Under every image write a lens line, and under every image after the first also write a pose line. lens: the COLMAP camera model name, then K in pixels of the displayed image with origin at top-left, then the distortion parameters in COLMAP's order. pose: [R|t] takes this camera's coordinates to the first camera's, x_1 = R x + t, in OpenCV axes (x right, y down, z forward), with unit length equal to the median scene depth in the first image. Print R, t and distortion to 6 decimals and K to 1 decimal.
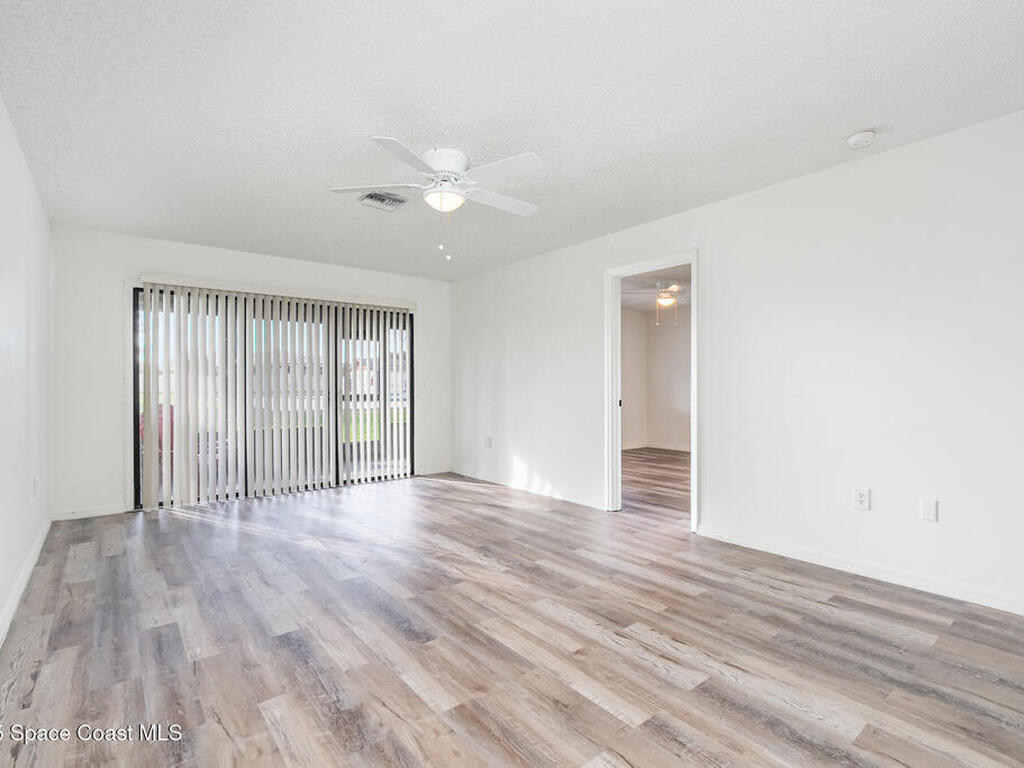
lens RADIAL K [[504.4, 0, 515.2], [0, 504.4, 387.5], [0, 0, 1]] dist [-0.004403, -0.000159]
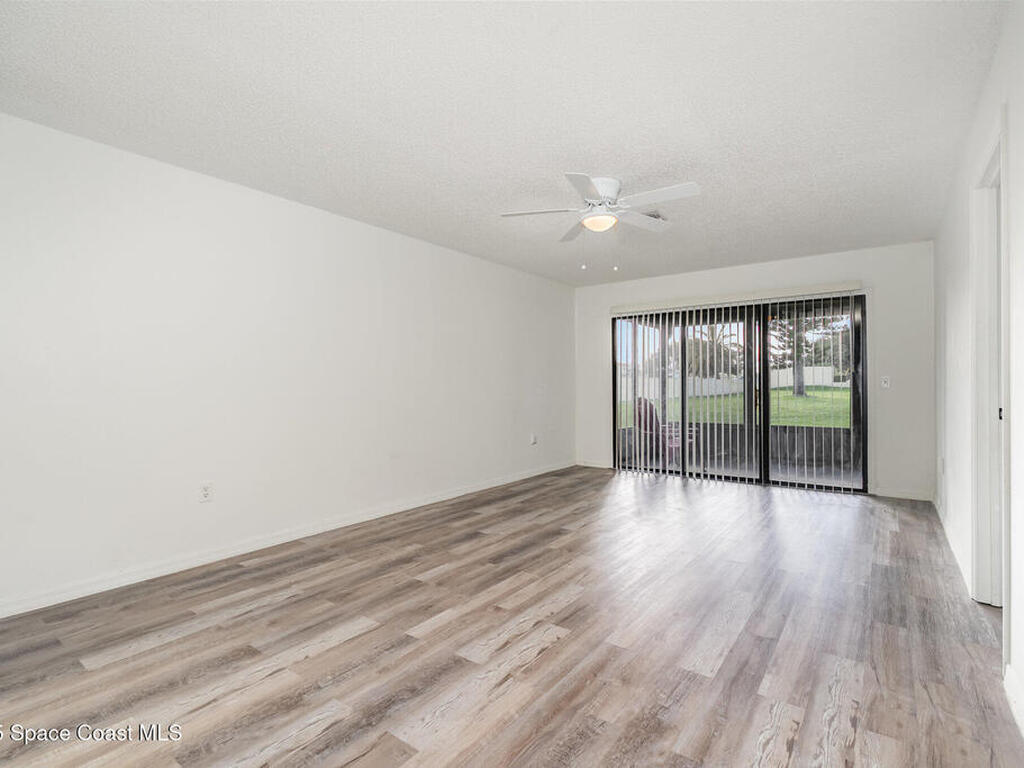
lens RADIAL K [[504.4, 0, 515.2], [0, 504.4, 387.5], [0, 0, 1]] dist [-0.004403, -0.000159]
pose [[0.251267, 0.003827, -0.967910, 1.161173], [0.002506, 0.999986, 0.004605, -0.003232], [0.967915, -0.003582, 0.251253, 0.665845]]
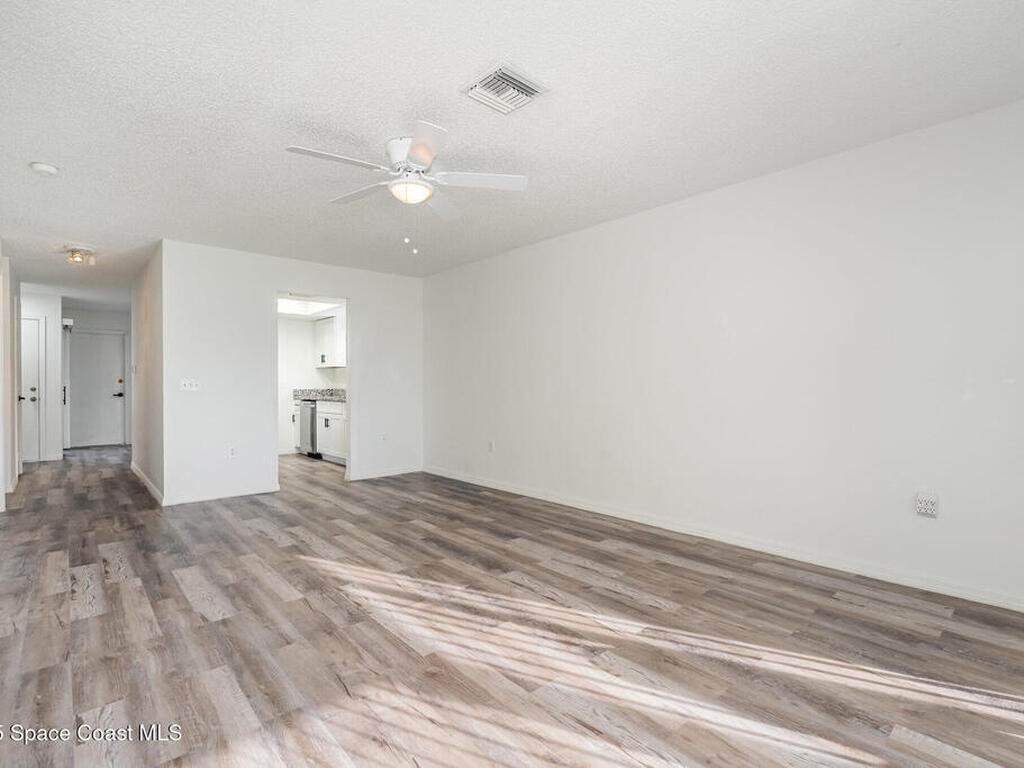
lens RADIAL K [[504.4, 0, 515.2], [0, 504.4, 387.5], [0, 0, 1]] dist [-0.004403, -0.000159]
pose [[-0.998772, 0.005999, -0.049175, -0.368781], [0.005404, 0.999911, 0.012219, -0.008625], [0.049244, 0.011939, -0.998715, 2.509606]]
